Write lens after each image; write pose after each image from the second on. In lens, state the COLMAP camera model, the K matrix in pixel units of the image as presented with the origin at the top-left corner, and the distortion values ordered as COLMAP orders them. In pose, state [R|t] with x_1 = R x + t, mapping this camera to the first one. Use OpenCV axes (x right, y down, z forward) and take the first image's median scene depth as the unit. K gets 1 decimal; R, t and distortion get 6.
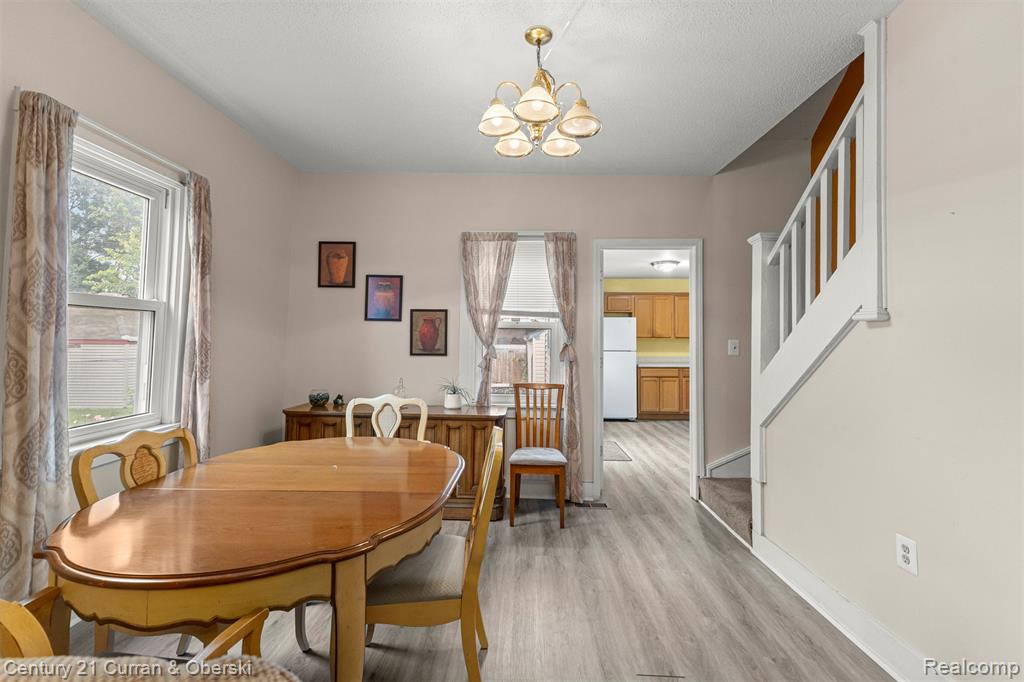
lens RADIAL K [[446.0, 0, 517.7], [0, 446.0, 324.9], [0, 0, 1]] dist [-0.000081, 0.000235]
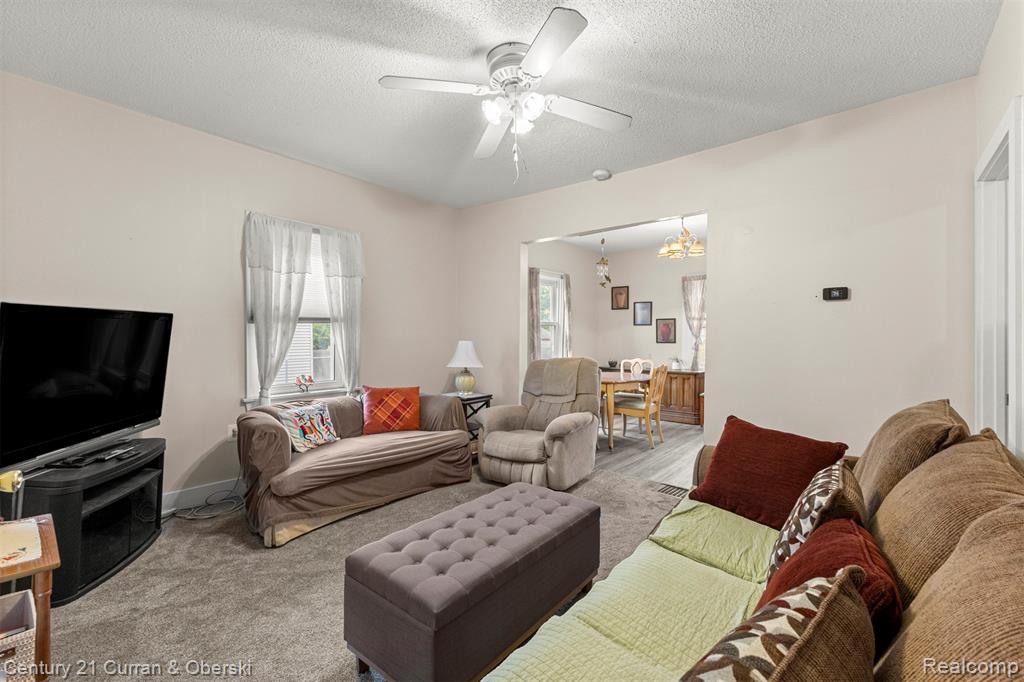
lens RADIAL K [[446.0, 0, 511.9], [0, 446.0, 335.6], [0, 0, 1]] dist [-0.000081, 0.000235]
pose [[0.780892, -0.012427, -0.624542, 0.486757], [0.031915, 0.999290, 0.020022, -0.022799], [0.623850, -0.035568, 0.780735, -0.916865]]
